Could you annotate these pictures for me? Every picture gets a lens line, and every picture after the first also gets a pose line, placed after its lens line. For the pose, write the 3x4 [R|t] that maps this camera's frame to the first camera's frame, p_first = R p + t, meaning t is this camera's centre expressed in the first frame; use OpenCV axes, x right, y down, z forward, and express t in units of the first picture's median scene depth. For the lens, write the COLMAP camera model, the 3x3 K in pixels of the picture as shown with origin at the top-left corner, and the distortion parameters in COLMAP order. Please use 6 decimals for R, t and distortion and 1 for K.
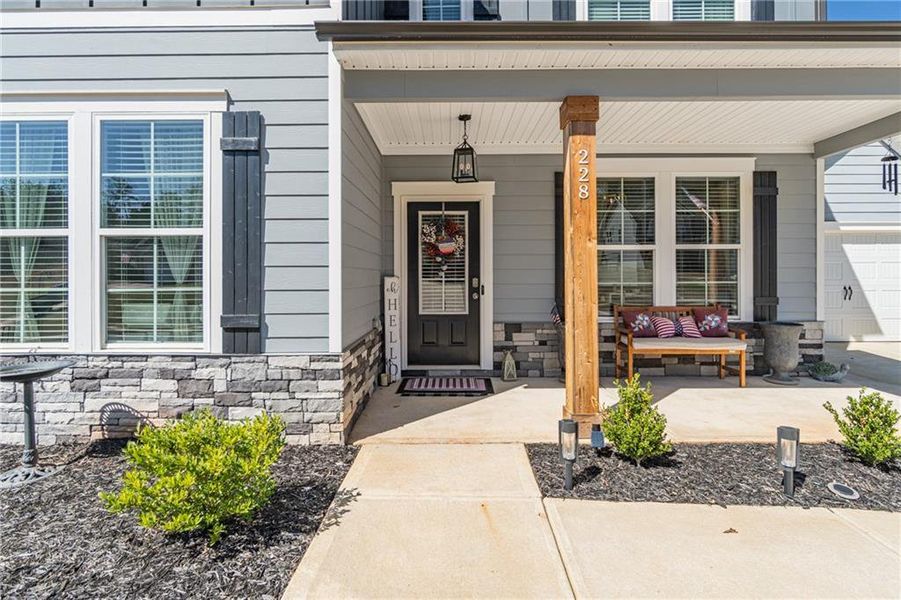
lens RADIAL K [[456.6, 0, 440.8], [0, 456.6, 275.8], [0, 0, 1]] dist [-0.001895, 0.000132]
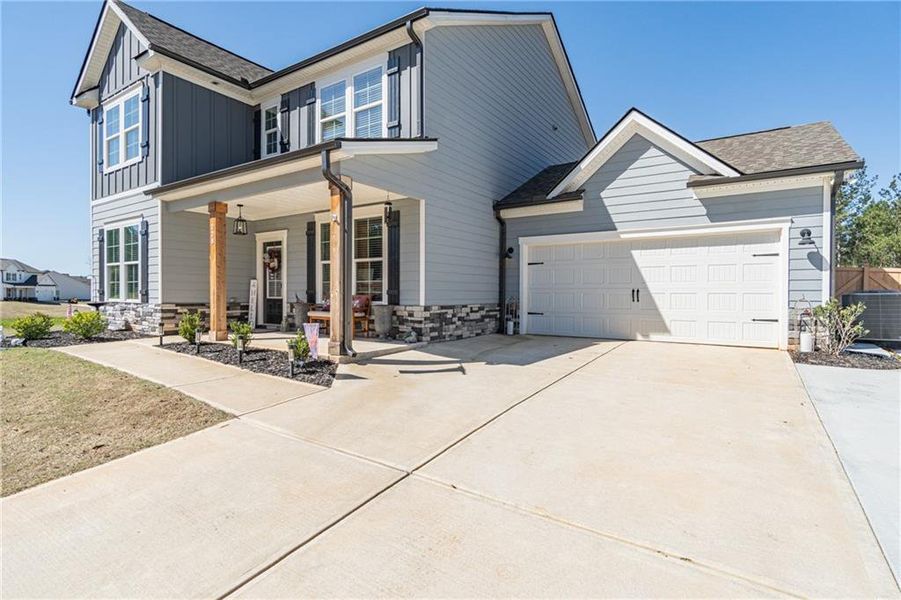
lens RADIAL K [[440.2, 0, 454.3], [0, 440.2, 297.1], [0, 0, 1]] dist [-0.000832, 0.000226]
pose [[0.838091, 0.012207, -0.545393, 1.905842], [-0.007426, 0.999912, 0.010970, 0.058676], [0.545479, -0.005144, 0.838108, -0.196813]]
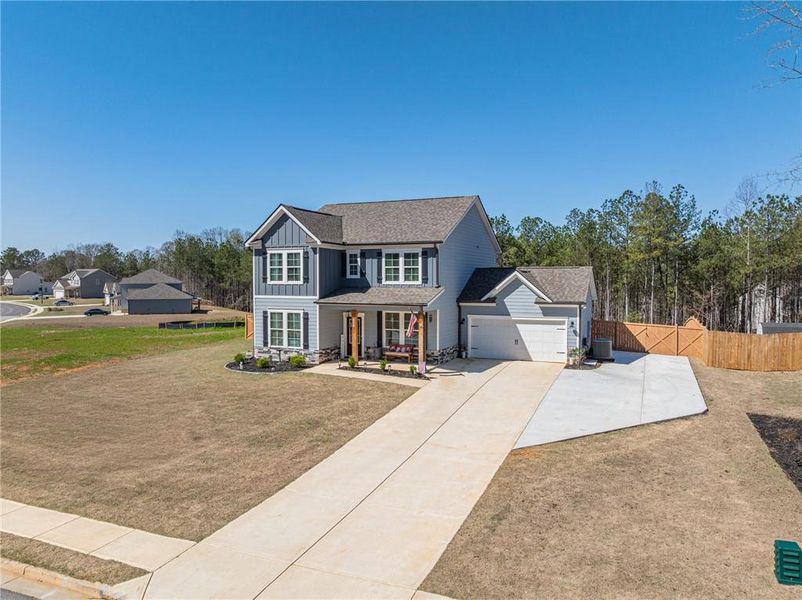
lens RADIAL K [[564.2, 0, 402.2], [0, 564.2, 300.0], [0, 0, 1]] dist [-0.010305, -0.005405]
pose [[0.920559, 0.021046, -0.390035, 2.698887], [-0.004701, 0.999072, 0.042813, -0.601696], [0.390574, -0.037578, 0.919804, -3.981952]]
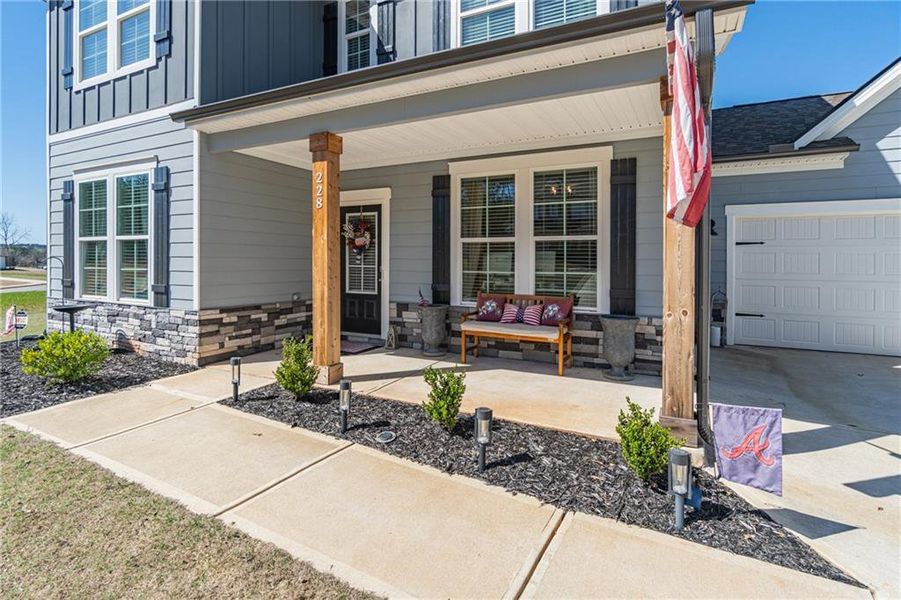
lens RADIAL K [[453.7, 0, 448.8], [0, 453.7, 265.3], [0, 0, 1]] dist [-0.003370, -0.000126]
pose [[0.890878, 0.014015, -0.454026, 0.898850], [-0.010470, 0.999892, 0.010320, -0.011592], [0.454122, -0.004440, 0.890929, -0.023288]]
